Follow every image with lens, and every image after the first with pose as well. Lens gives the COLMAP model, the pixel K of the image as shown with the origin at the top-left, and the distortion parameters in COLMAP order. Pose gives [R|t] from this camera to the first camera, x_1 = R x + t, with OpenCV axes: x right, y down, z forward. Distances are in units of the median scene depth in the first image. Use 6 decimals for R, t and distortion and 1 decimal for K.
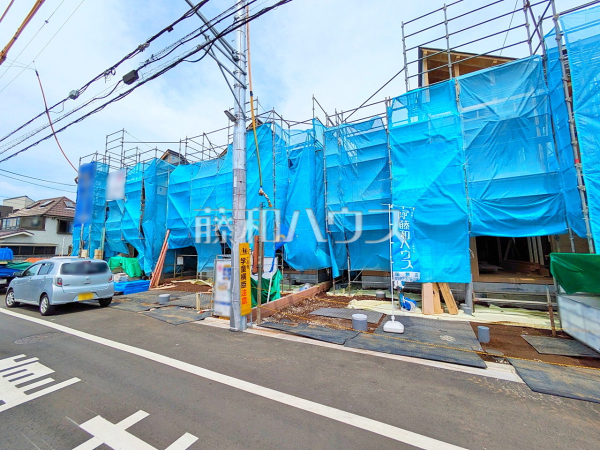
lens RADIAL K [[234.6, 0, 297.1], [0, 234.6, 224.6], [0, 0, 1]] dist [0.006360, -0.000060]
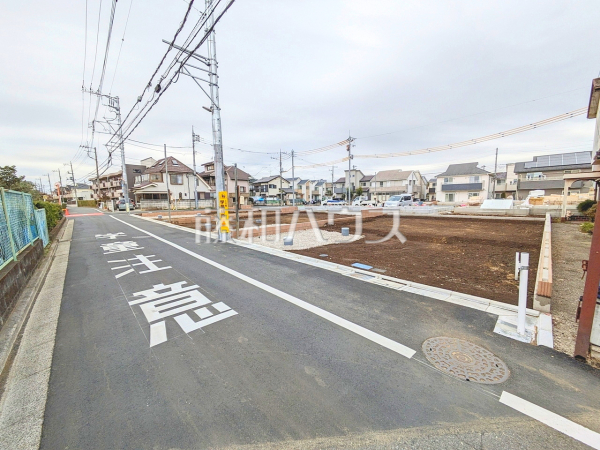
lens RADIAL K [[233.1, 0, 300.0], [0, 233.1, 225.0], [0, 0, 1]] dist [0.008425, 0.000013]
pose [[0.943897, 0.036688, -0.328196, 0.711912], [0.040561, 0.973406, 0.225467, -0.035847], [0.327739, -0.226130, 0.917307, -0.334444]]
